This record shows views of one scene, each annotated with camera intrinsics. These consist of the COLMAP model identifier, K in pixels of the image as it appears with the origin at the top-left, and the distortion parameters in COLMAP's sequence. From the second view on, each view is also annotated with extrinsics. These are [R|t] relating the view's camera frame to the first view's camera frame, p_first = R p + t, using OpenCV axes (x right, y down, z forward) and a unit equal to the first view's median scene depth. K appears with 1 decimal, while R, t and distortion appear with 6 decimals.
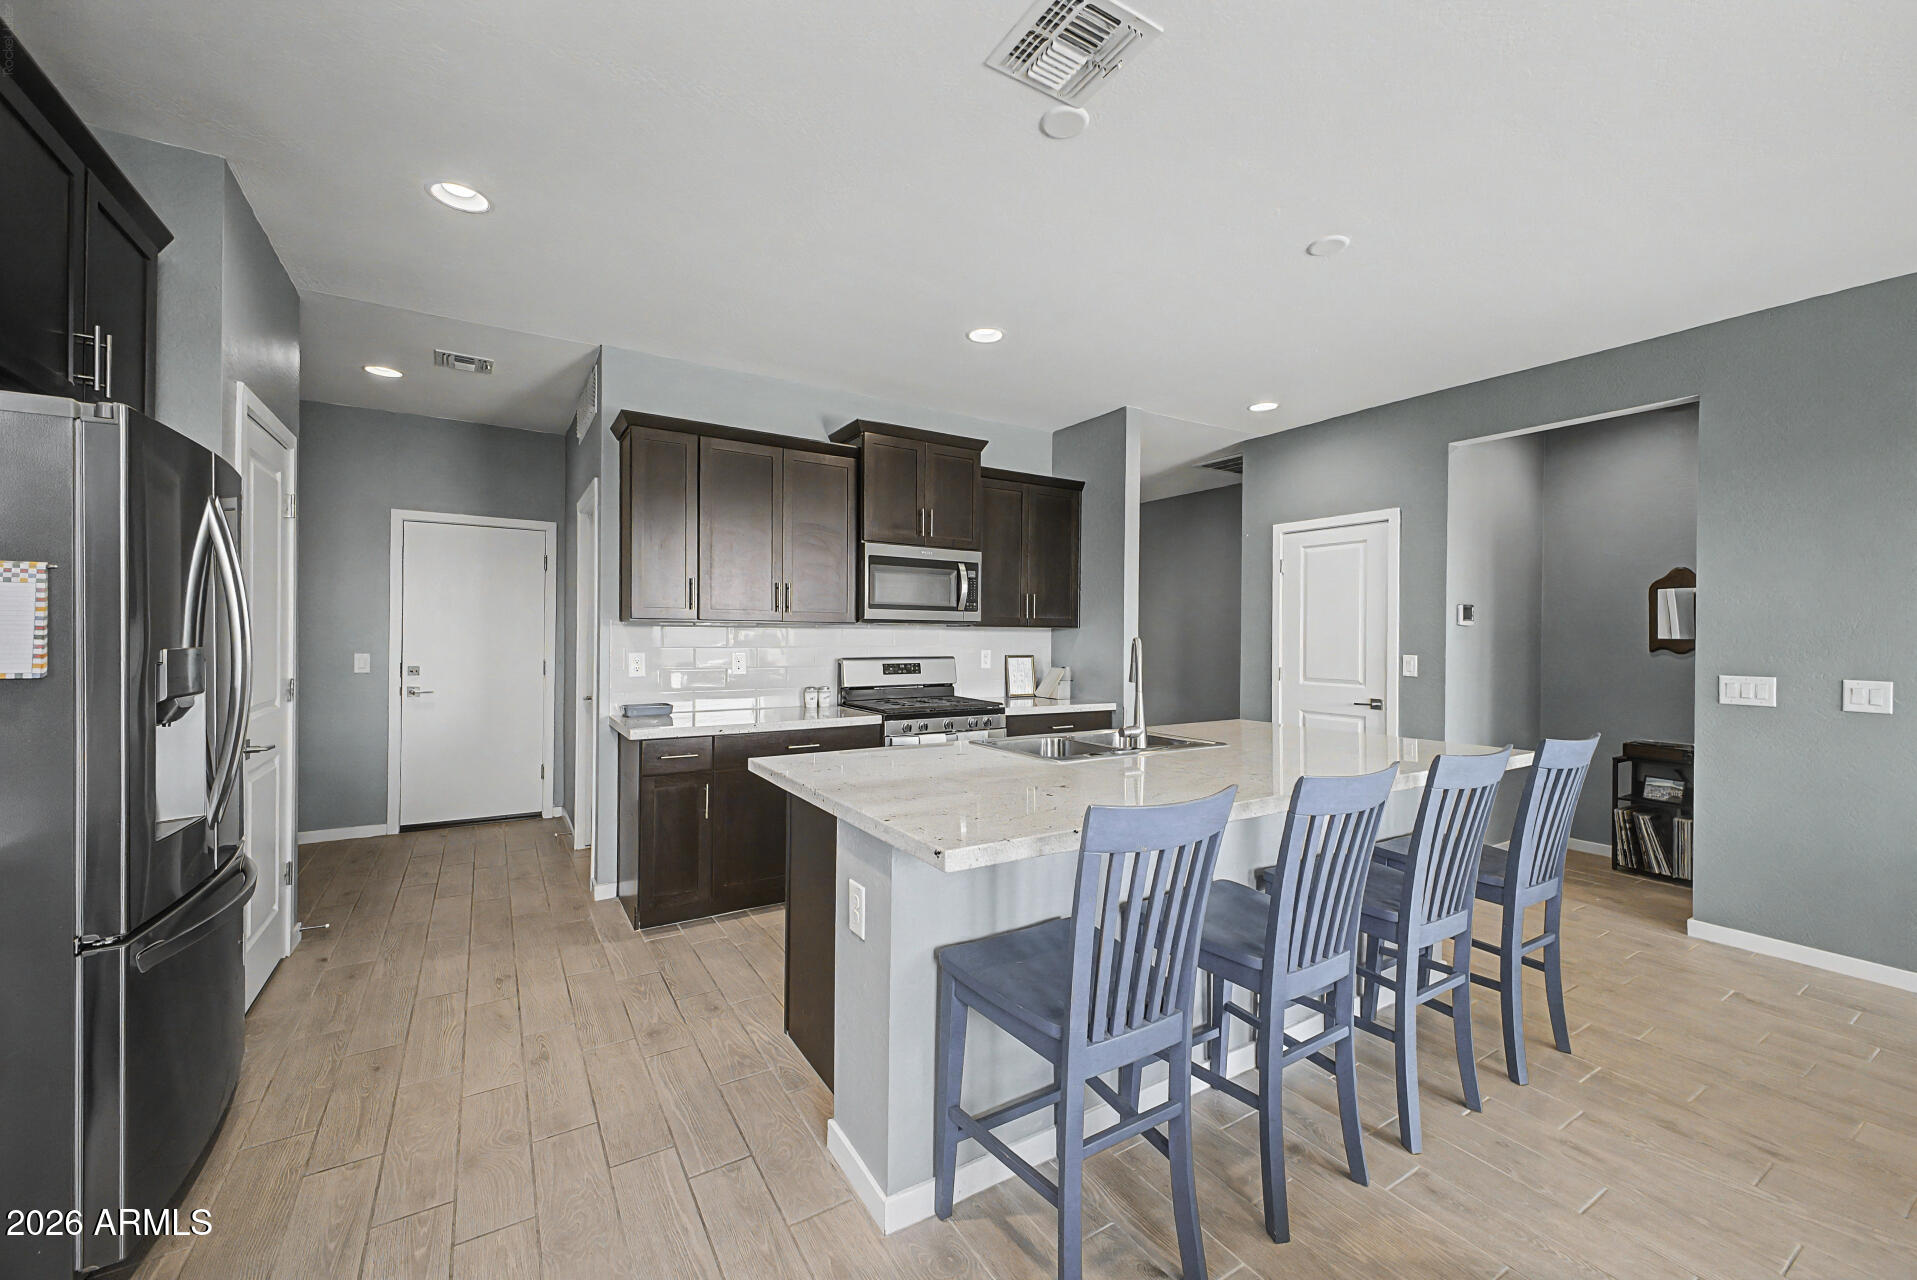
lens RADIAL K [[752.9, 0, 960.8], [0, 752.9, 636.0], [0, 0, 1]] dist [0.011074, -0.002787]
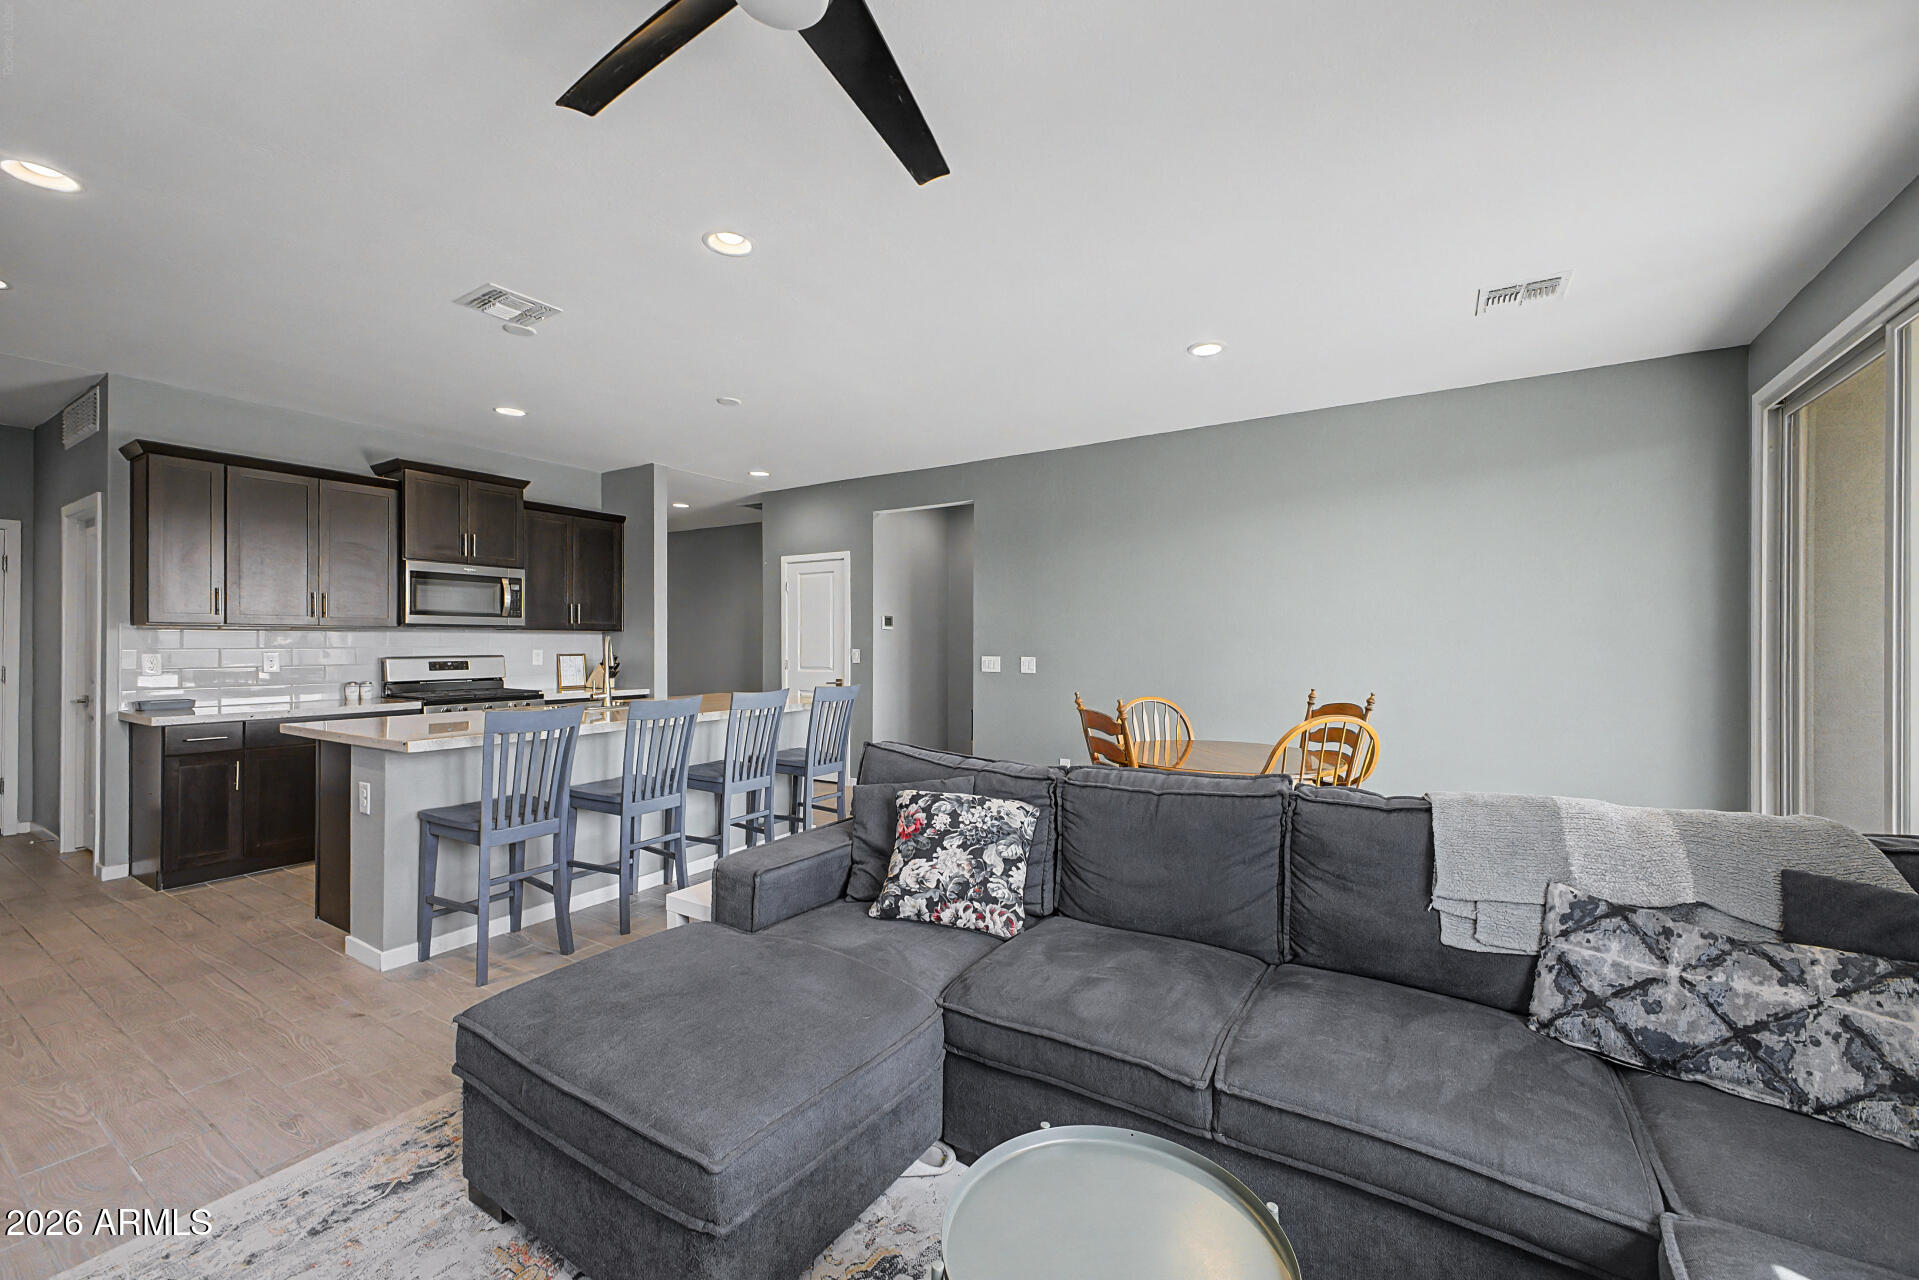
lens RADIAL K [[753.7, 0, 956.8], [0, 753.7, 641.6], [0, 0, 1]] dist [0.011074, -0.002787]
pose [[0.902404, -0.007500, 0.430826, 0.140391], [0.008479, 0.999964, -0.000352, 0.013766], [-0.430808, 0.003970, 0.902435, -0.465039]]
